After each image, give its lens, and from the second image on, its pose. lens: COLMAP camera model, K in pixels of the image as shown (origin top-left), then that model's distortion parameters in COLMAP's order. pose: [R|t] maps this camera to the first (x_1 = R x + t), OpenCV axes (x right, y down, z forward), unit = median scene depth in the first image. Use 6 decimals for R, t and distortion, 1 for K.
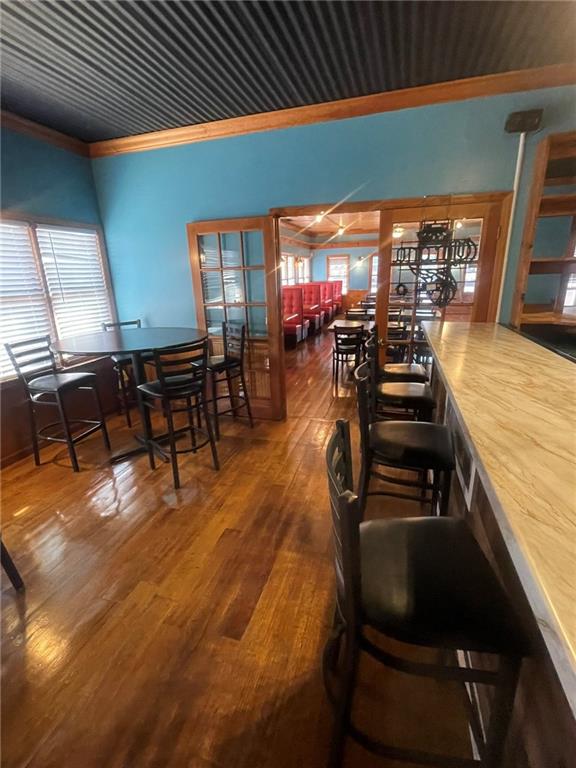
lens RADIAL K [[346.6, 0, 288.0], [0, 346.6, 384.0], [0, 0, 1]] dist [-0.002431, -0.000239]
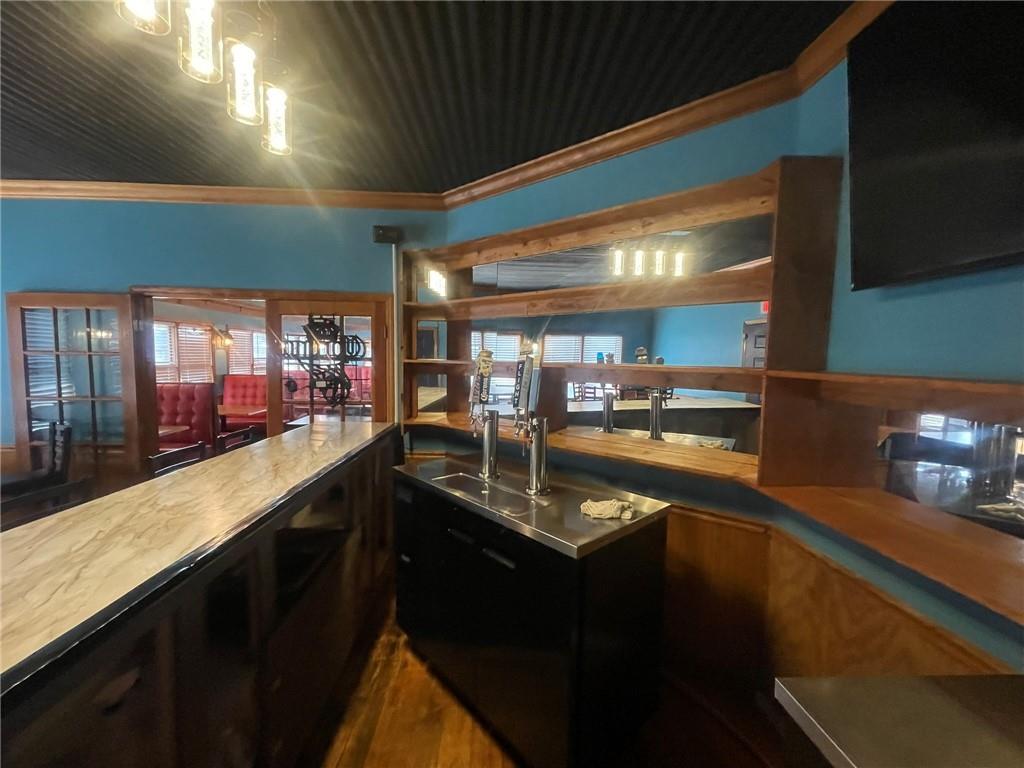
lens RADIAL K [[411.4, 0, 508.8], [0, 411.4, 385.9], [0, 0, 1]] dist [-0.000303, -0.000216]
pose [[0.944402, 0.019903, 0.328191, 0.447716], [0.058036, 0.972403, -0.225974, -0.004076], [-0.323631, 0.232457, 0.917184, -0.117892]]
